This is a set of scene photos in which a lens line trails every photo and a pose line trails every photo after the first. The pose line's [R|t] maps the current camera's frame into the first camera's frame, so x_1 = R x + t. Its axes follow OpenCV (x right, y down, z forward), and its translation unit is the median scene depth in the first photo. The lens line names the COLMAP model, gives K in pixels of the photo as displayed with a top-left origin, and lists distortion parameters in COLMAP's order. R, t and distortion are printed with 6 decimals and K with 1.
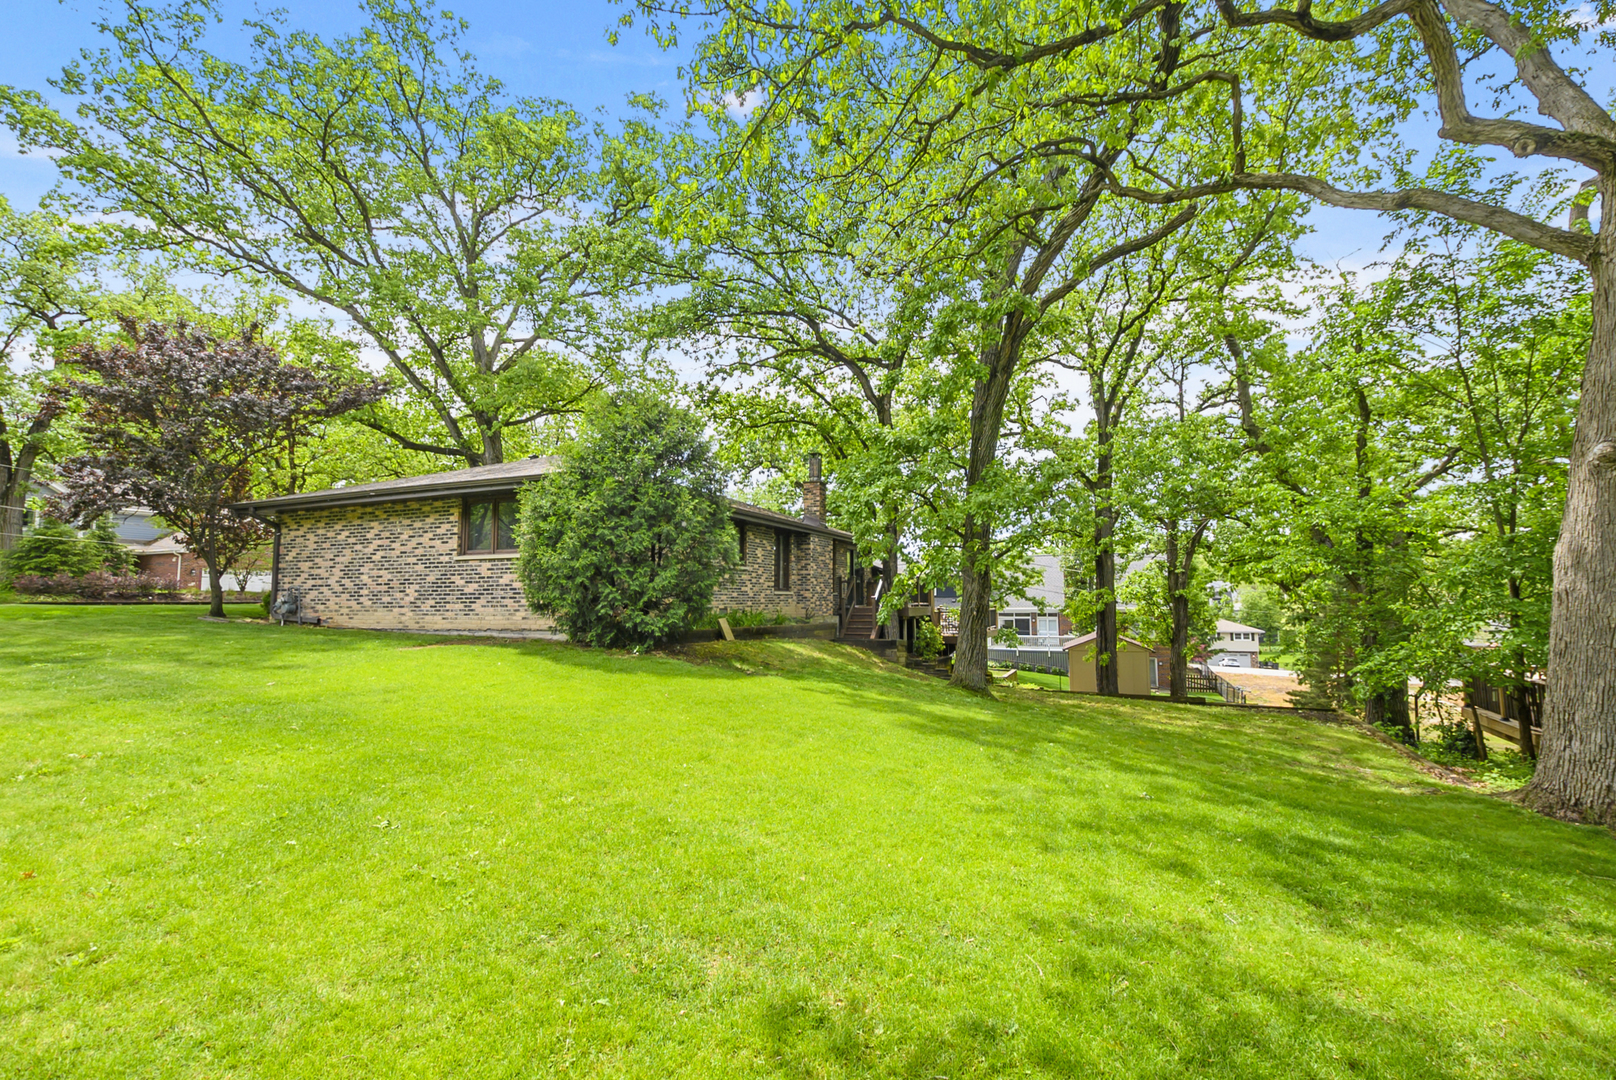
lens RADIAL K [[717.7, 0, 807.9], [0, 717.7, 543.6], [0, 0, 1]] dist [0.010367, -0.004479]
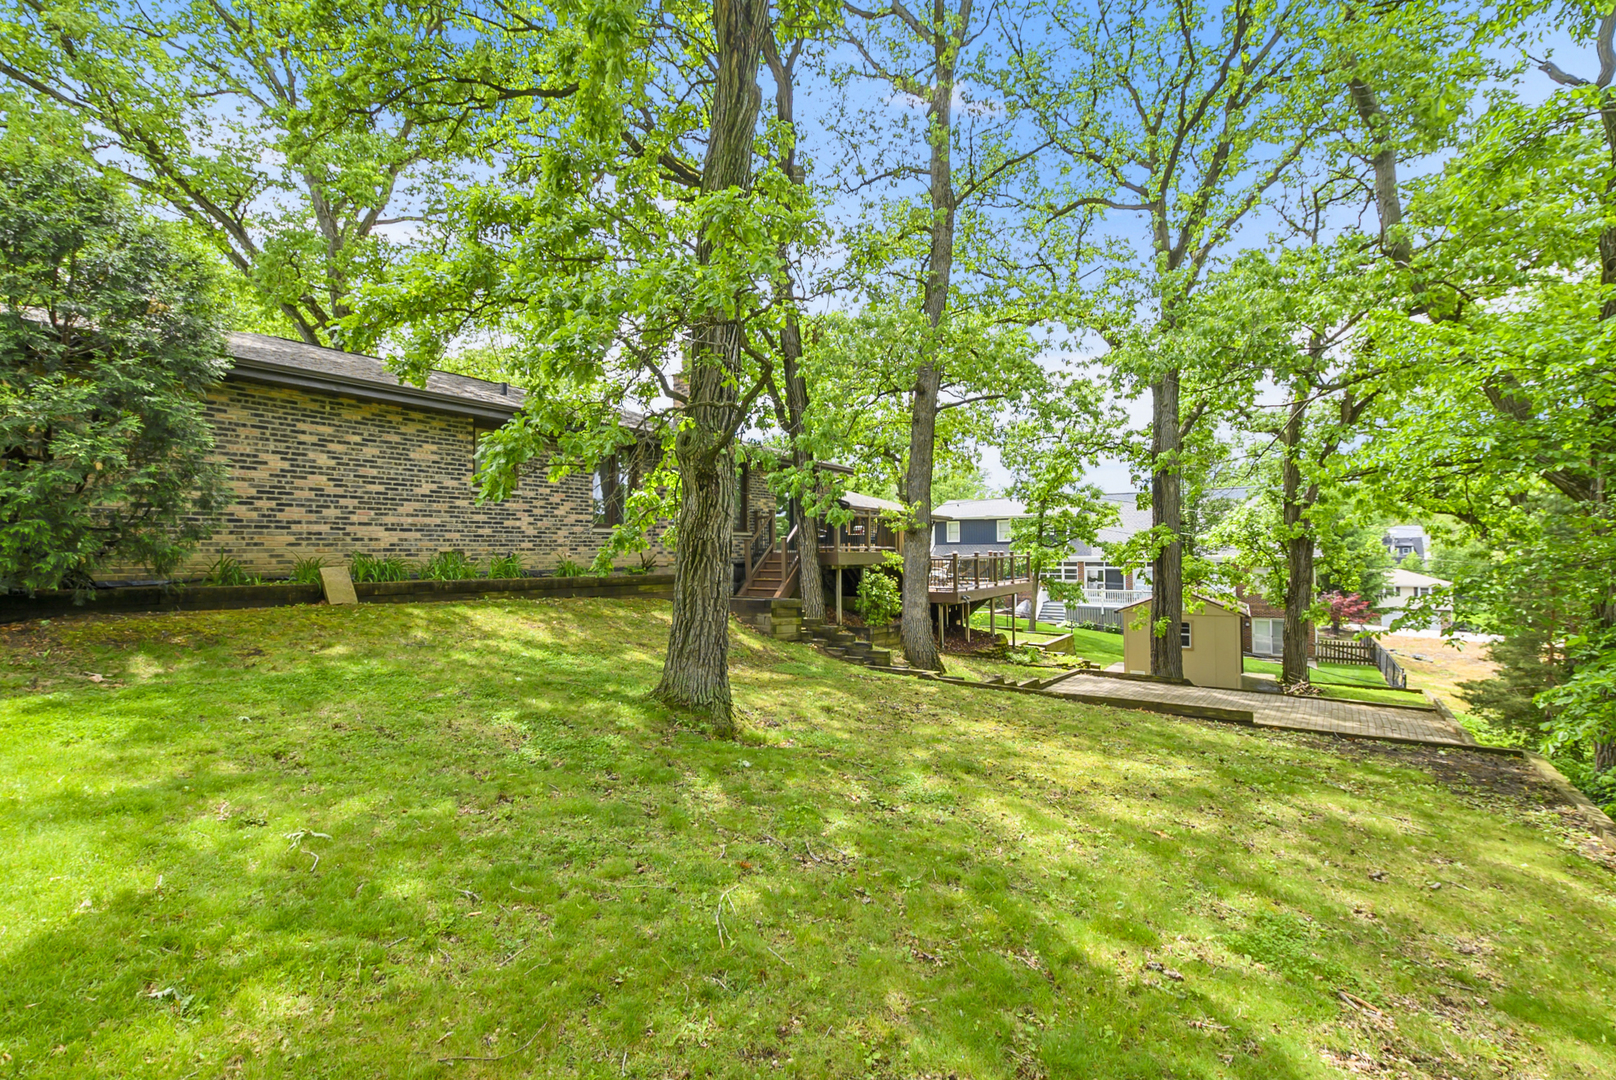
lens RADIAL K [[717.7, 0, 807.8], [0, 717.7, 541.3], [0, 0, 1]] dist [0.010367, -0.004479]
pose [[0.983931, -0.005169, -0.178475, 0.188645], [0.016882, 0.997796, 0.064171, 0.025782], [0.177750, -0.066153, 0.981850, 0.245201]]
